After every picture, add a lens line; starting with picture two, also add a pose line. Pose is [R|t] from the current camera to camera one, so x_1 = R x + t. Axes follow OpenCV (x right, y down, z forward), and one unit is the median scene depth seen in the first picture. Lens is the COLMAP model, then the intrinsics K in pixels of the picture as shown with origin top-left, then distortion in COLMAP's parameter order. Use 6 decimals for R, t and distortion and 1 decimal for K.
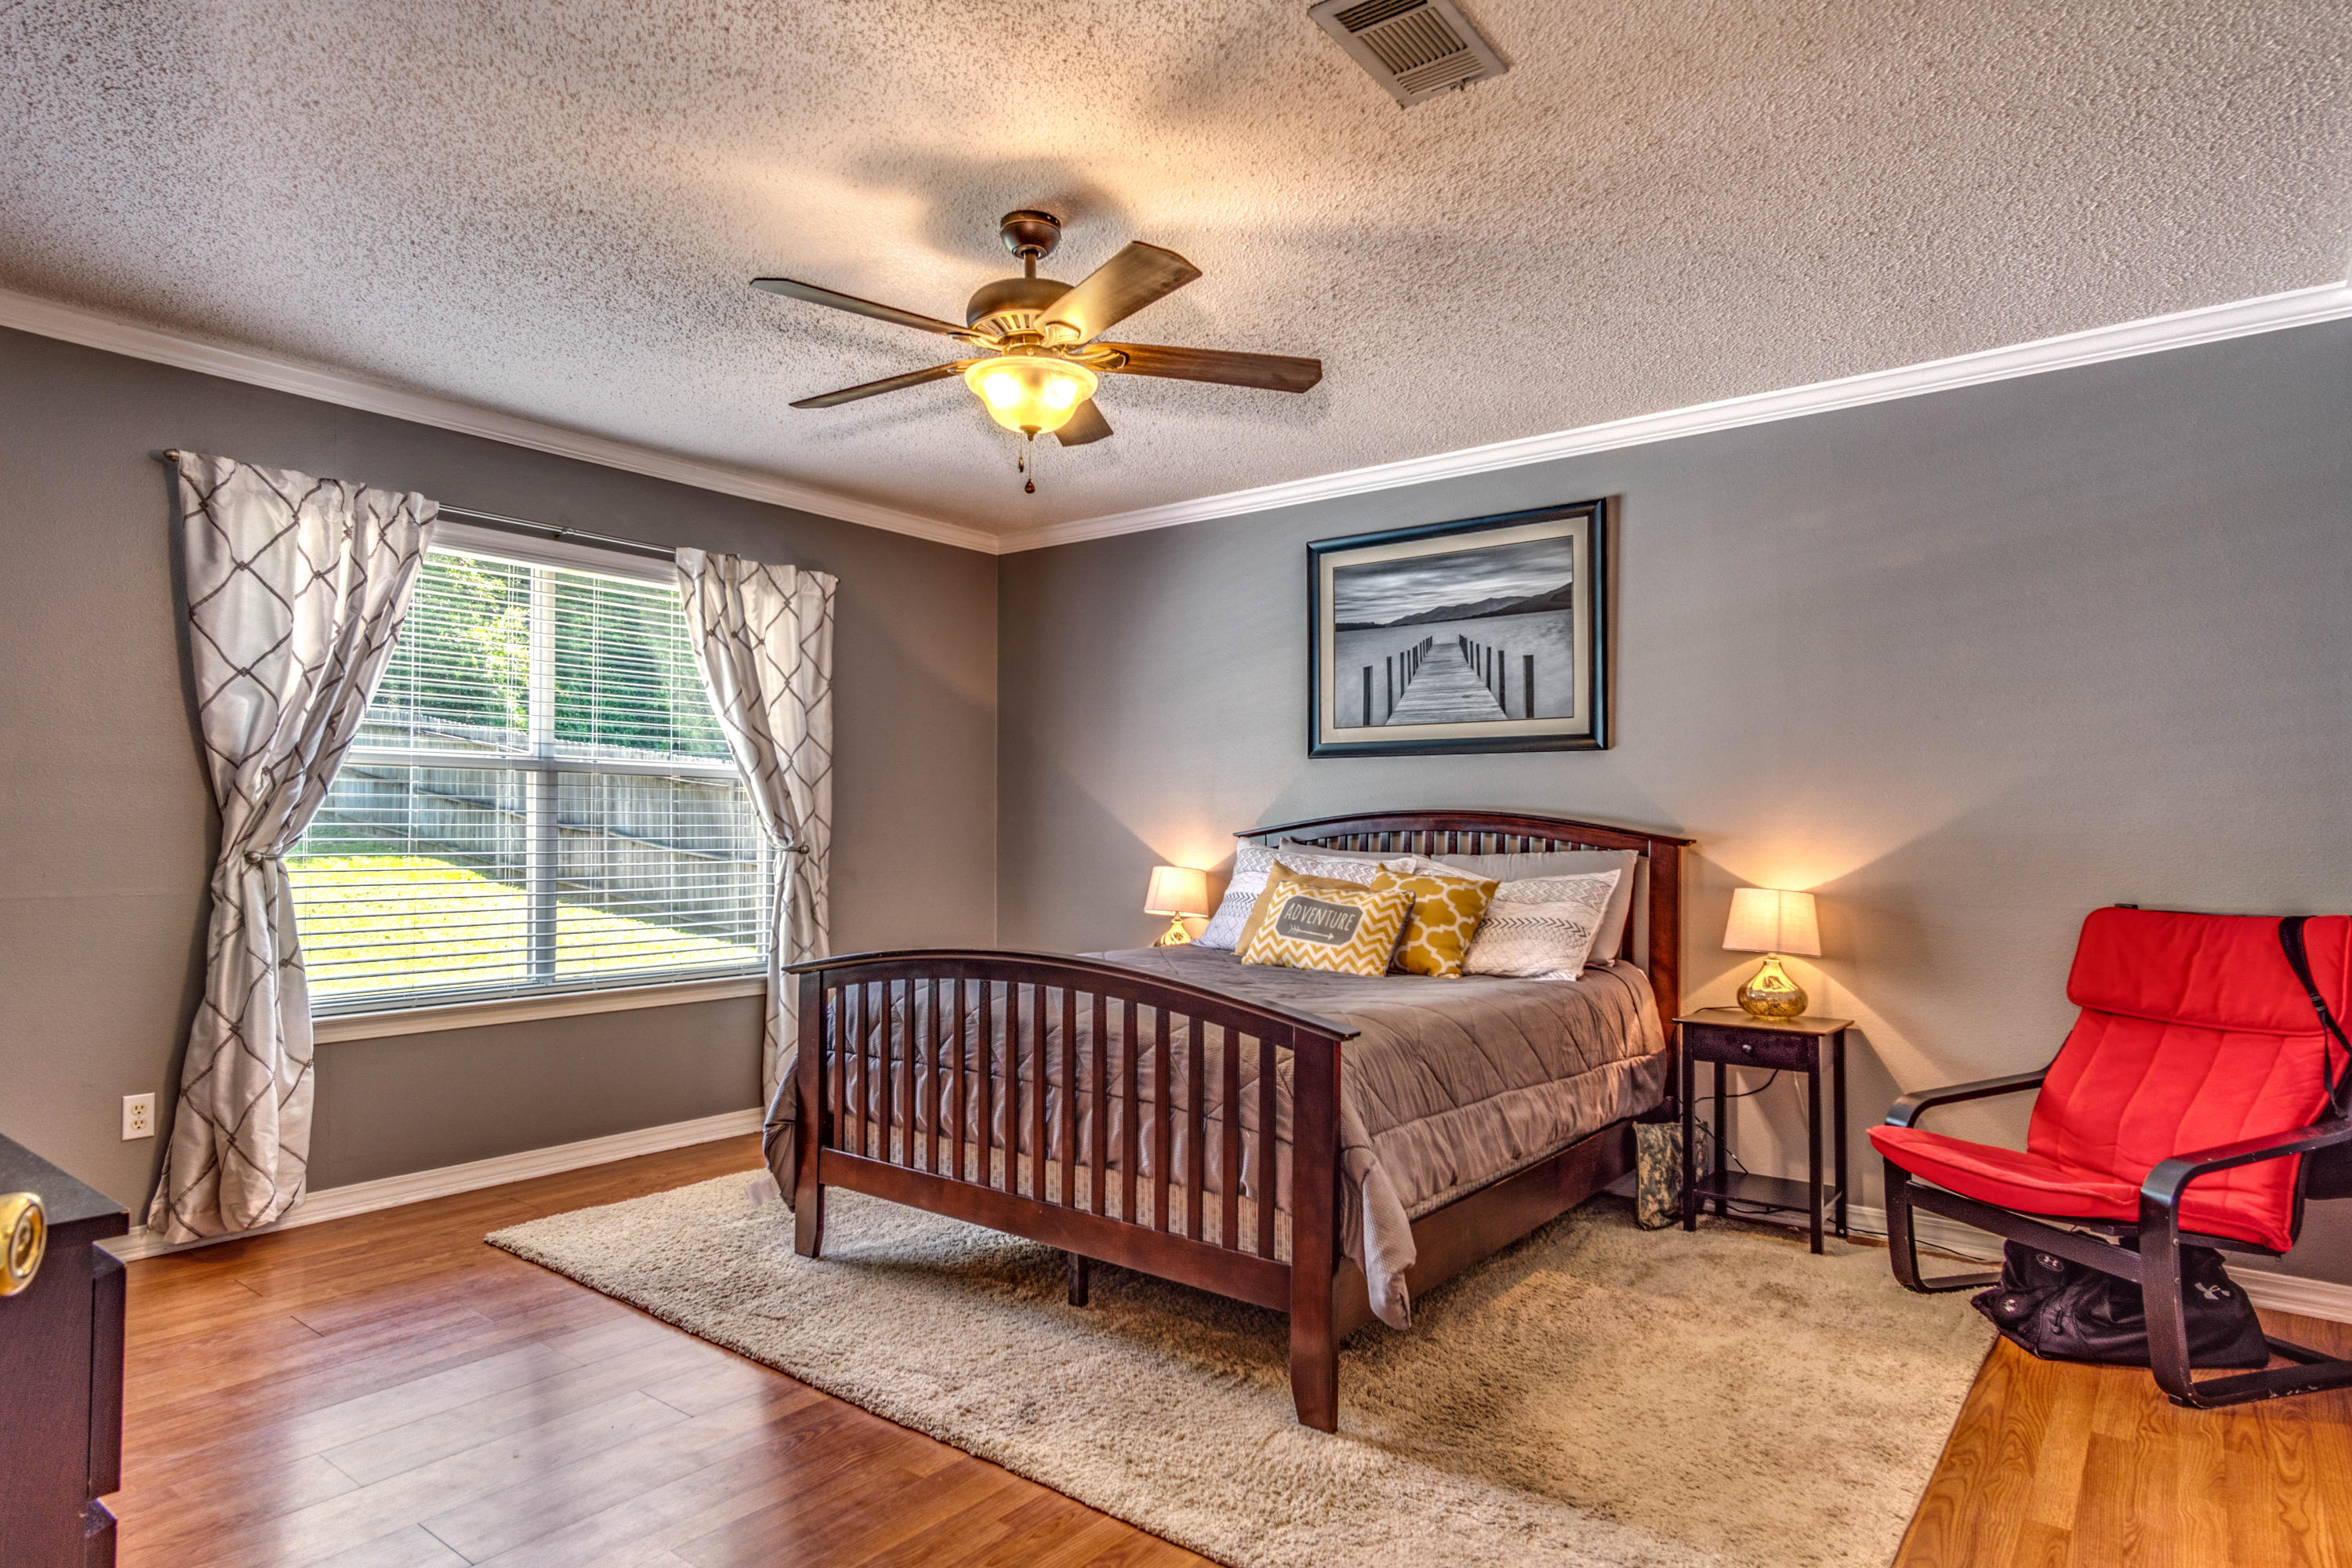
lens RADIAL K [[1257.0, 0, 1176.0], [0, 1257.0, 784.0], [0, 0, 1]] dist [0.004442, 0.000316]
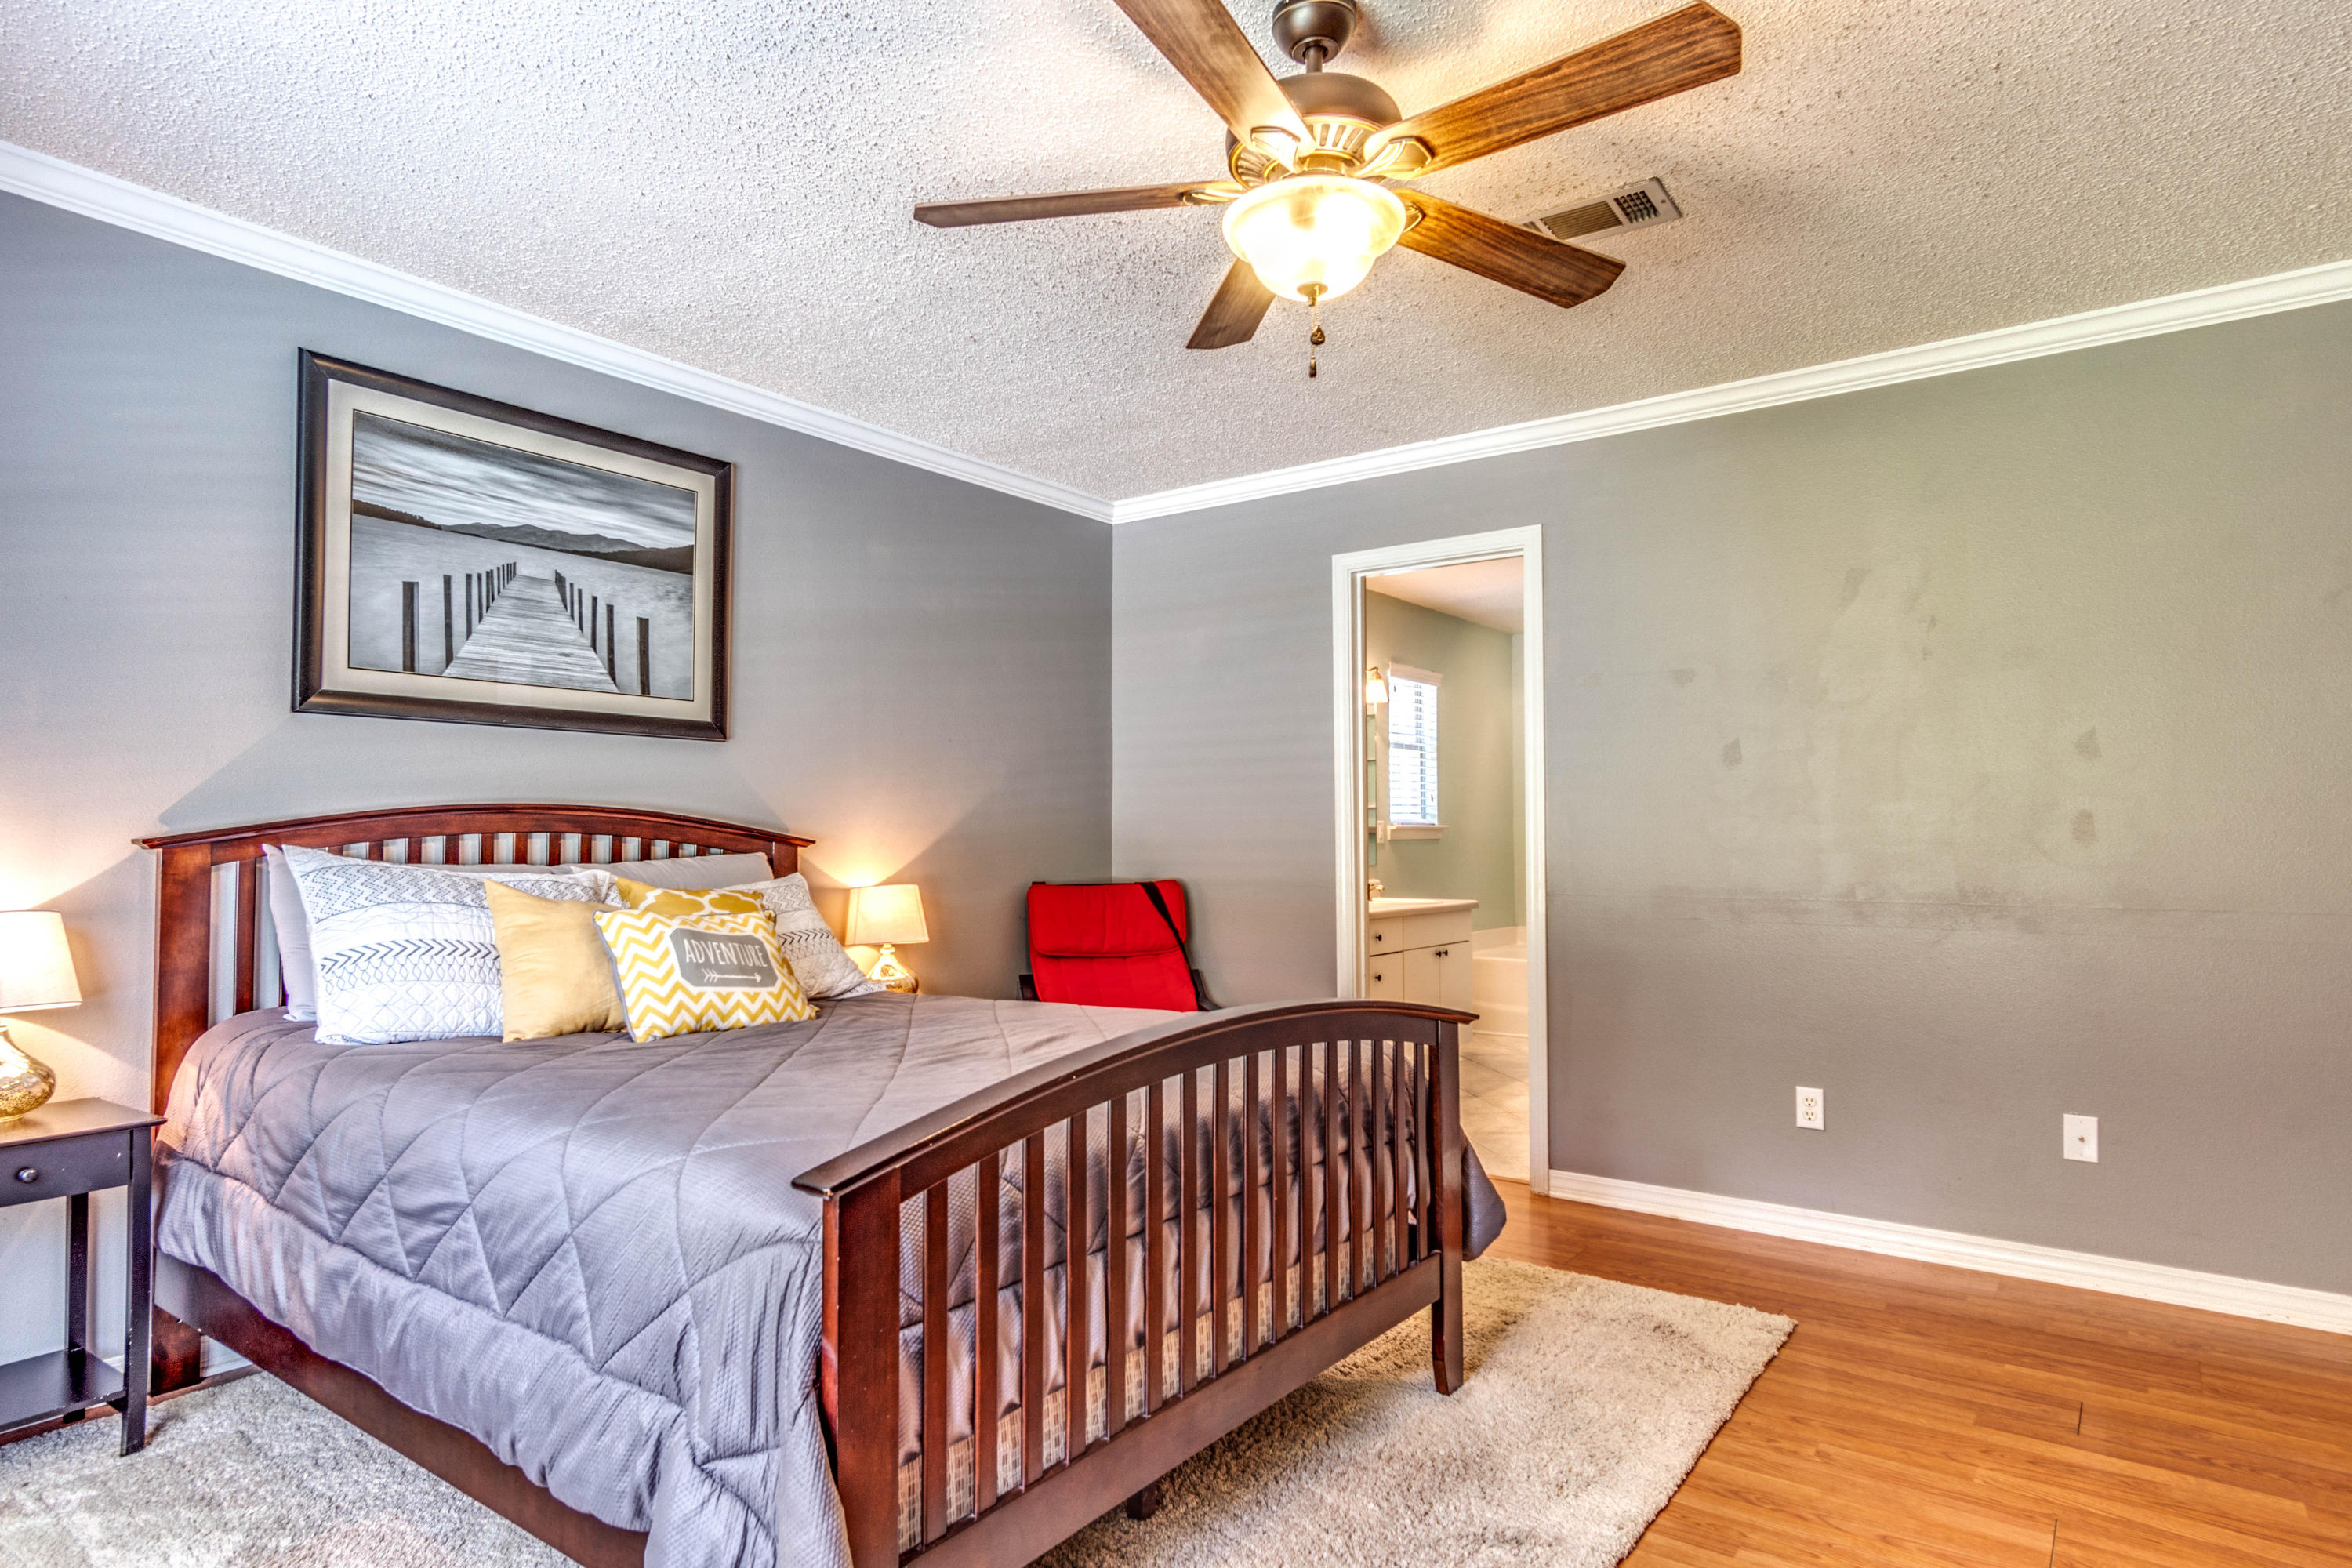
lens RADIAL K [[1257.0, 0, 1176.0], [0, 1257.0, 784.0], [0, 0, 1]] dist [0.004442, 0.000316]
pose [[0.025445, 0.030344, 0.999216, -0.524402], [-0.042518, 0.998668, -0.029245, 0.014981], [-0.998772, -0.041740, 0.026701, 0.622300]]
